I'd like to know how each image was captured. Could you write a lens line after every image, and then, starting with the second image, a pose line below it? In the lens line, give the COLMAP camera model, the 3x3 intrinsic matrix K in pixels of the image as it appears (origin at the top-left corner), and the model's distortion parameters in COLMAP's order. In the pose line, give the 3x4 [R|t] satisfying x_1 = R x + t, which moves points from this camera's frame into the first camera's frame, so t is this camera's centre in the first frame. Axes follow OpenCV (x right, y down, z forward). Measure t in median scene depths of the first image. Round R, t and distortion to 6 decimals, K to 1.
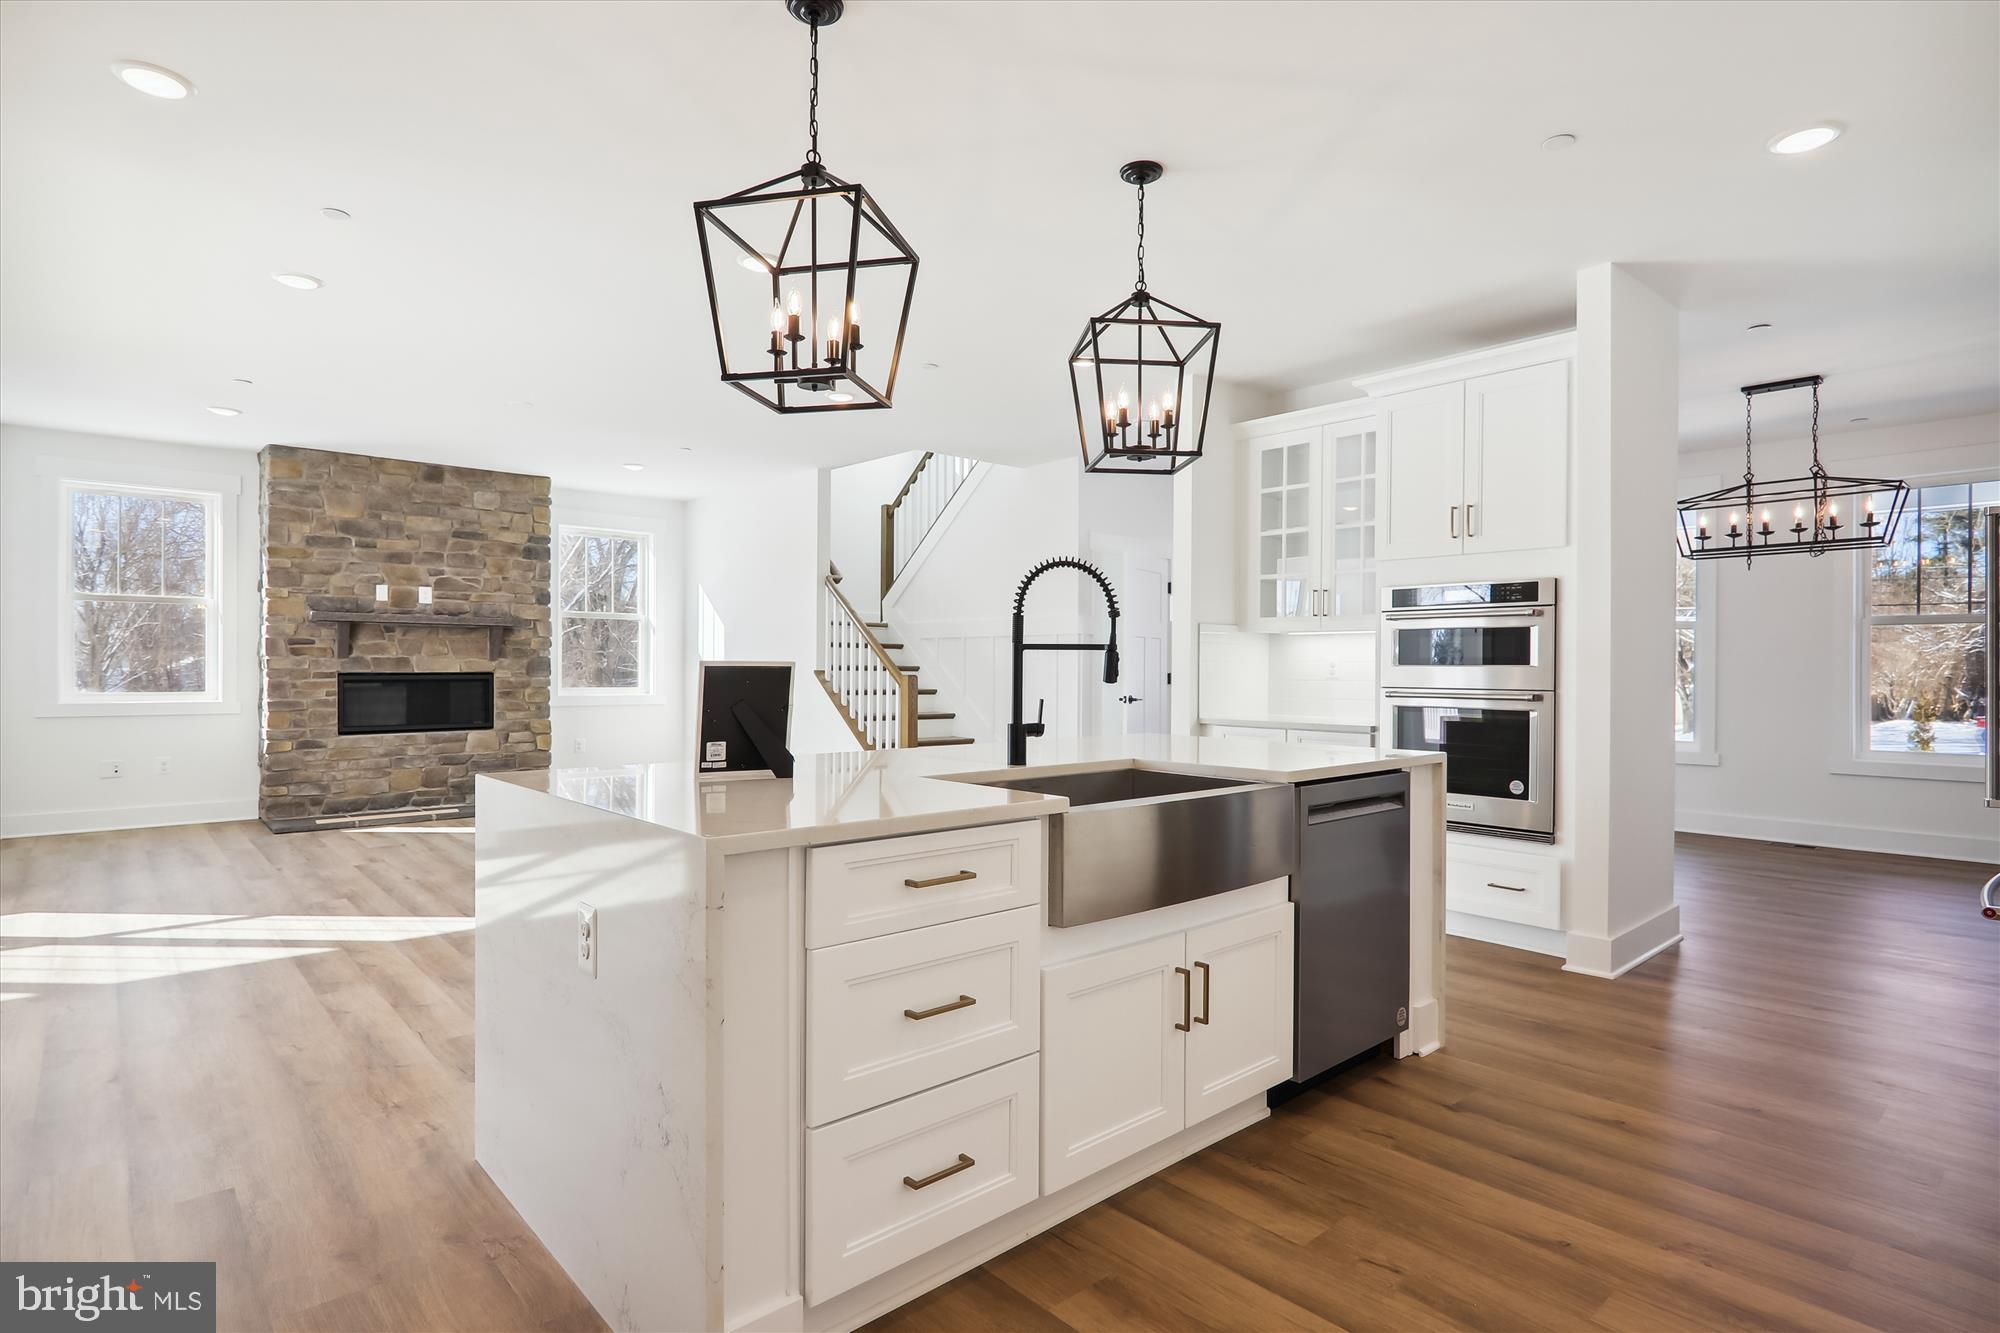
lens RADIAL K [[1022.2, 0, 1009.7], [0, 1022.2, 668.1], [0, 0, 1]] dist [-0.002316, 0.000036]
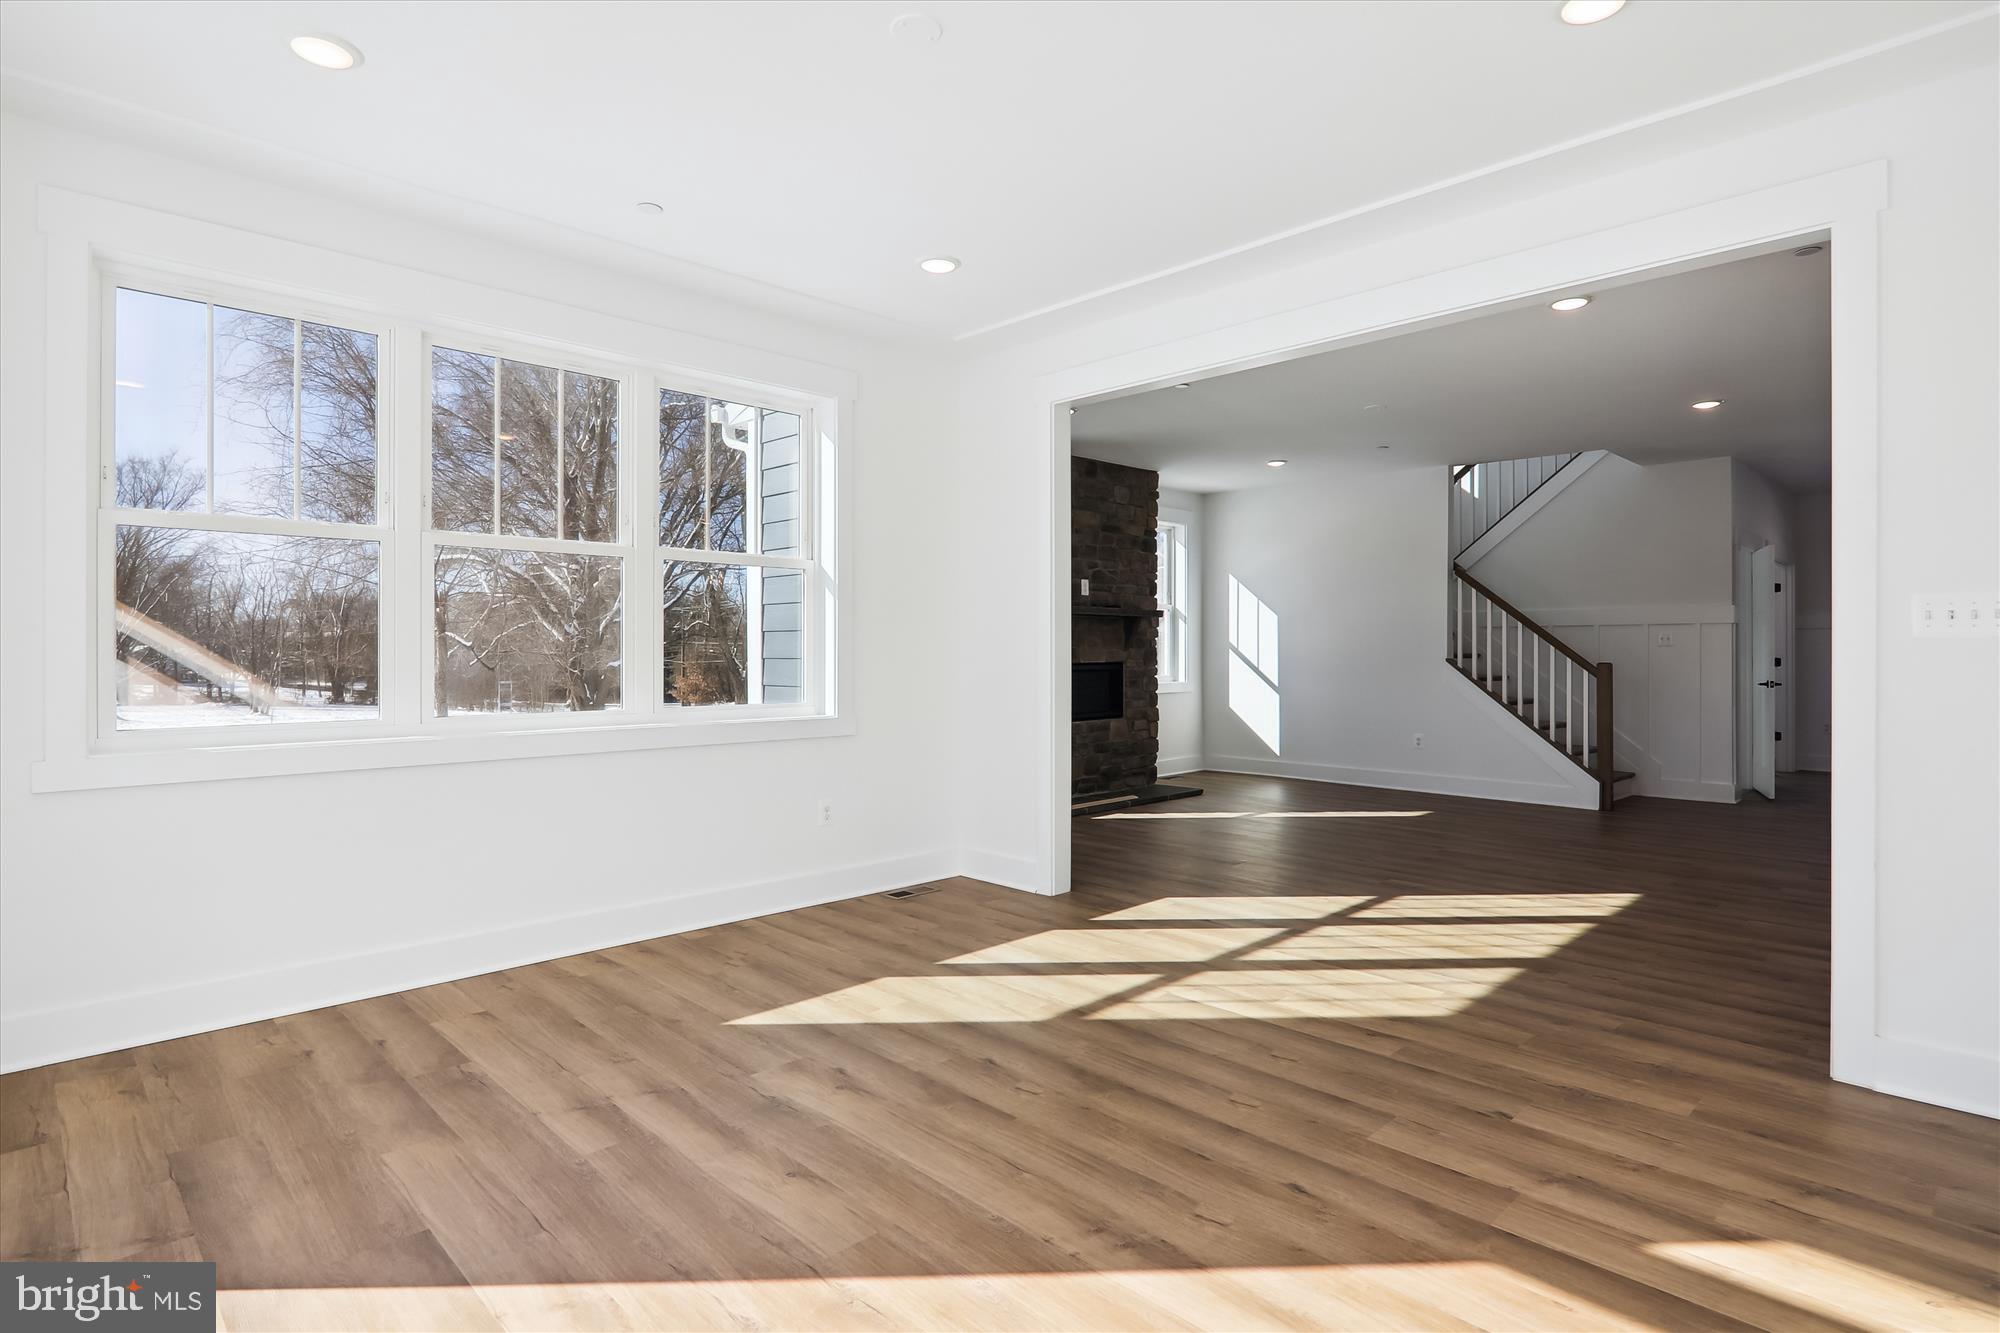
lens RADIAL K [[1022.2, 0, 1009.7], [0, 1022.2, 668.1], [0, 0, 1]] dist [-0.002316, 0.000036]
pose [[0.998863, -0.006211, 0.047274, -0.703340], [0.005474, 0.999862, 0.015703, -0.007105], [-0.047365, -0.015427, 0.998759, -0.023441]]
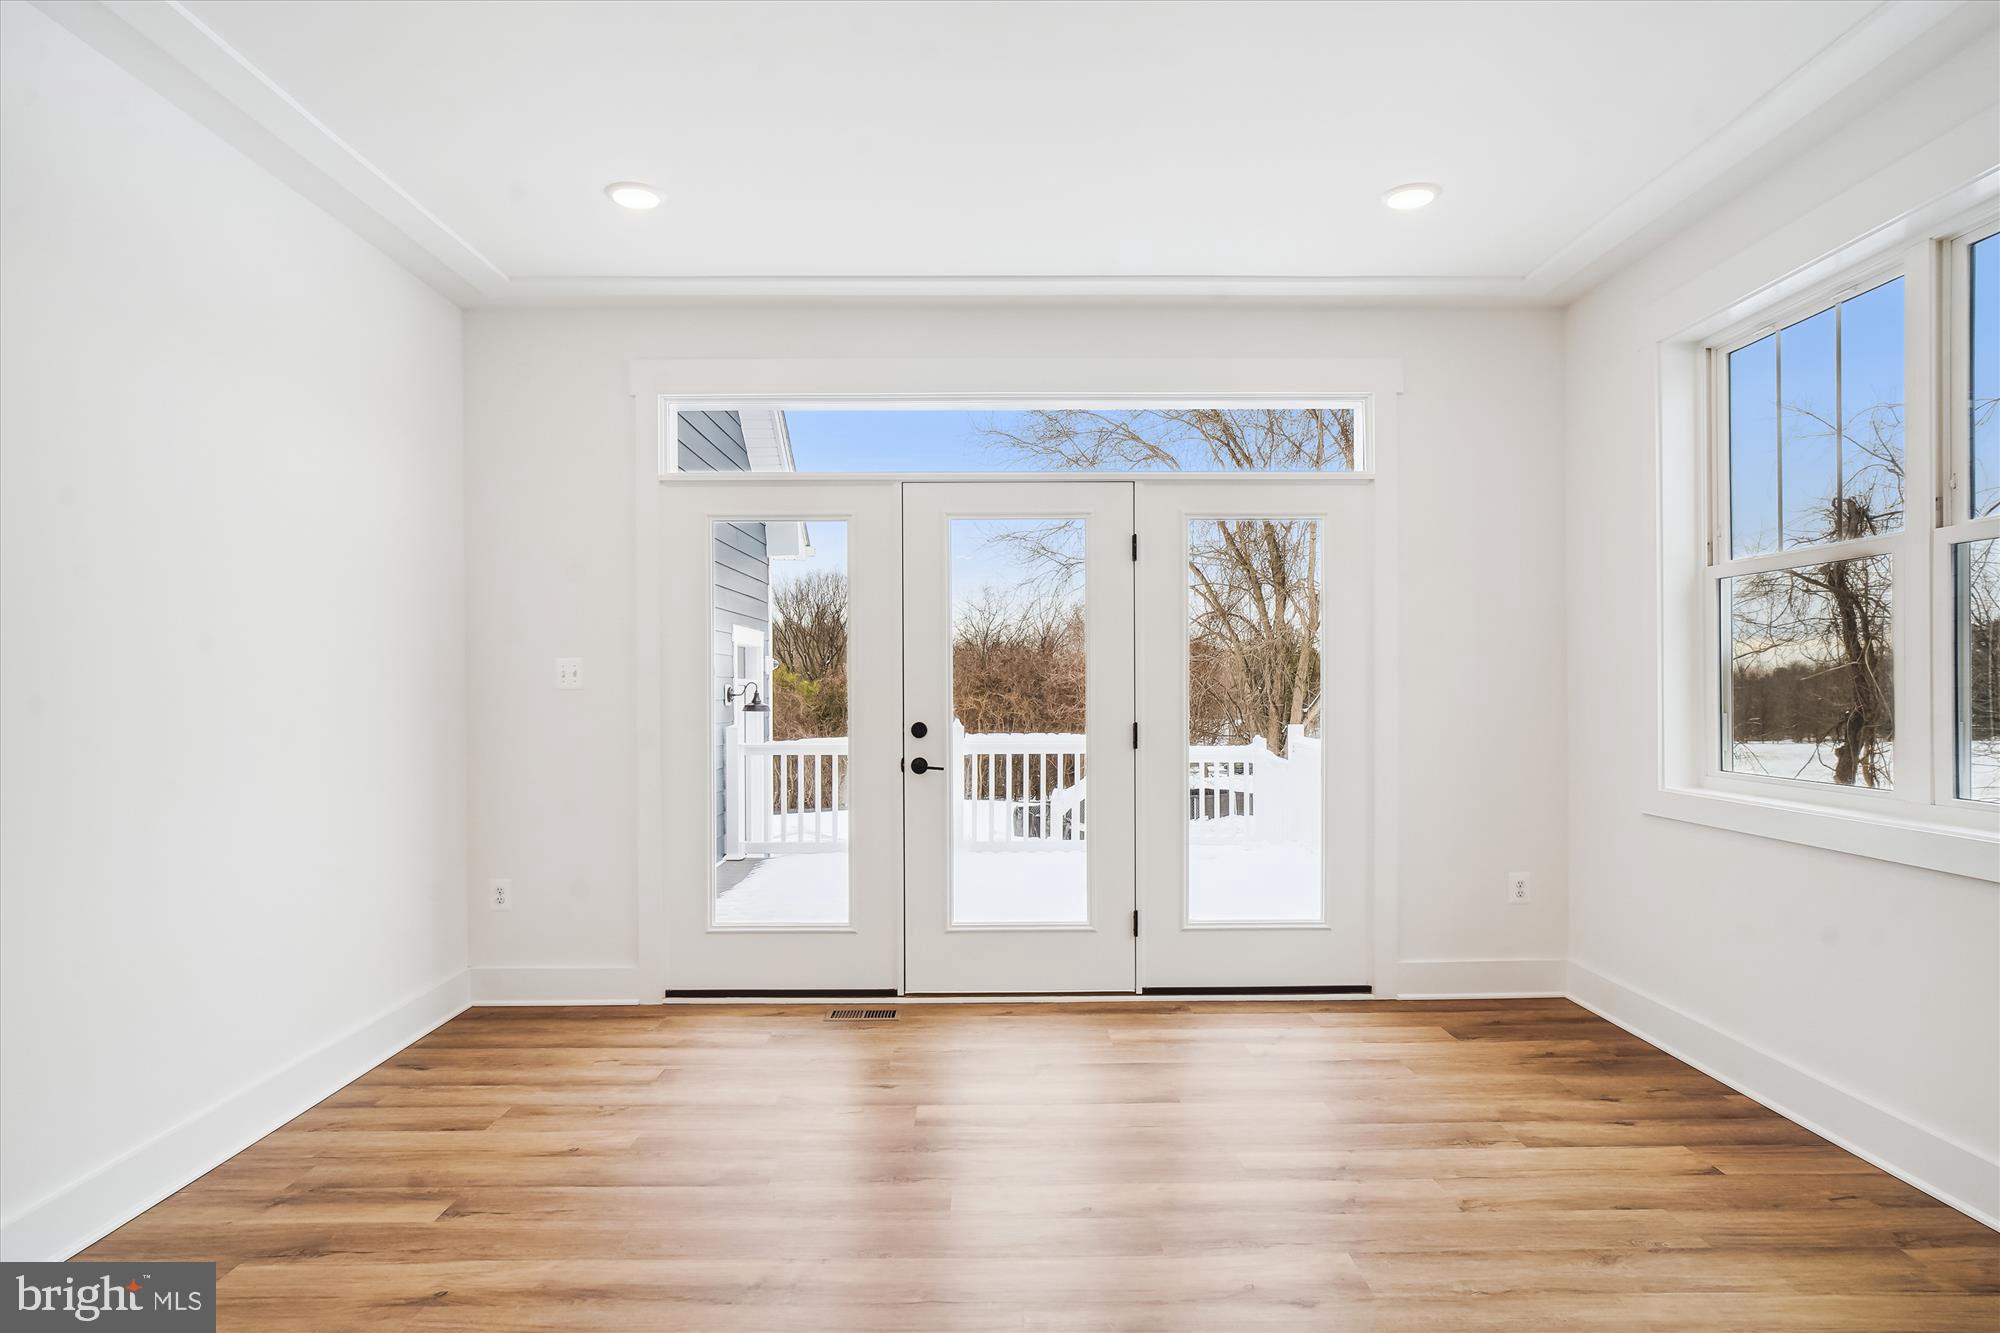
lens RADIAL K [[1104.0, 0, 1010.2], [0, 1104.0, 686.2], [0, 0, 1]] dist [-0.039288, 0.032438]
pose [[-0.657721, -0.001387, -0.753261, -0.489246], [0.000389, 0.999998, -0.002181, -0.013376], [0.753262, -0.001727, -0.657718, 0.471987]]
